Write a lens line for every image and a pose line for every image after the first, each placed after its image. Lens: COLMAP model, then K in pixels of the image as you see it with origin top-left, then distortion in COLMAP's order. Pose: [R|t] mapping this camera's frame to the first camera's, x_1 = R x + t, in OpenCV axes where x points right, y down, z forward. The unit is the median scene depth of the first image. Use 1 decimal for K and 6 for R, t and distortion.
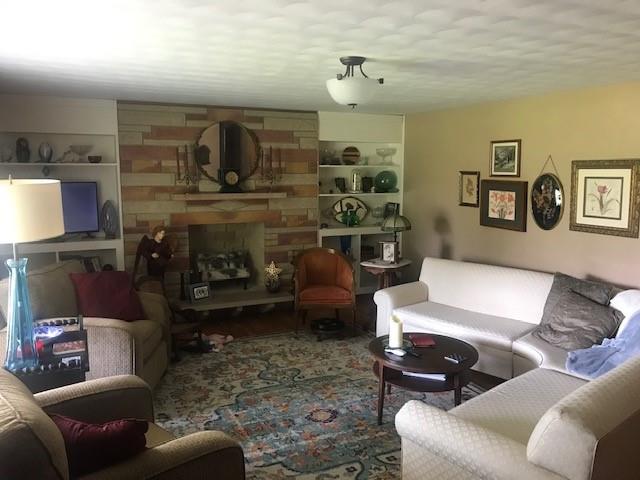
lens RADIAL K [[526.1, 0, 320.0], [0, 526.1, 240.0], [0, 0, 1]] dist [0.056858, -0.068754]
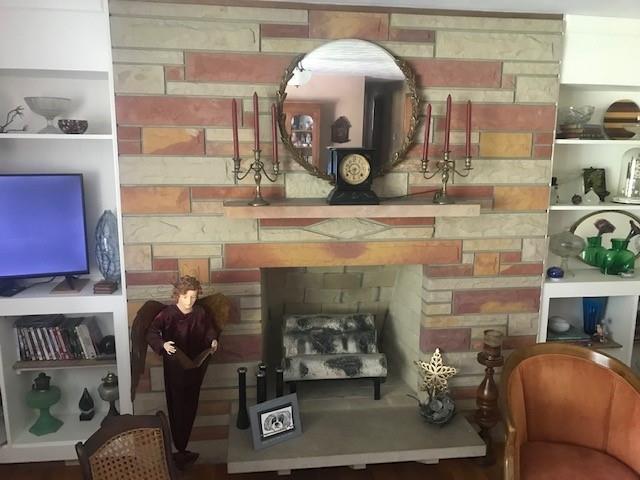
lens RADIAL K [[526.1, 0, 320.0], [0, 526.1, 240.0], [0, 0, 1]] dist [0.056858, -0.068754]
pose [[0.960173, 0.053754, -0.274186, -0.069412], [-0.043180, 0.998078, 0.044460, -0.073805], [0.276049, -0.030849, 0.960648, 0.545323]]
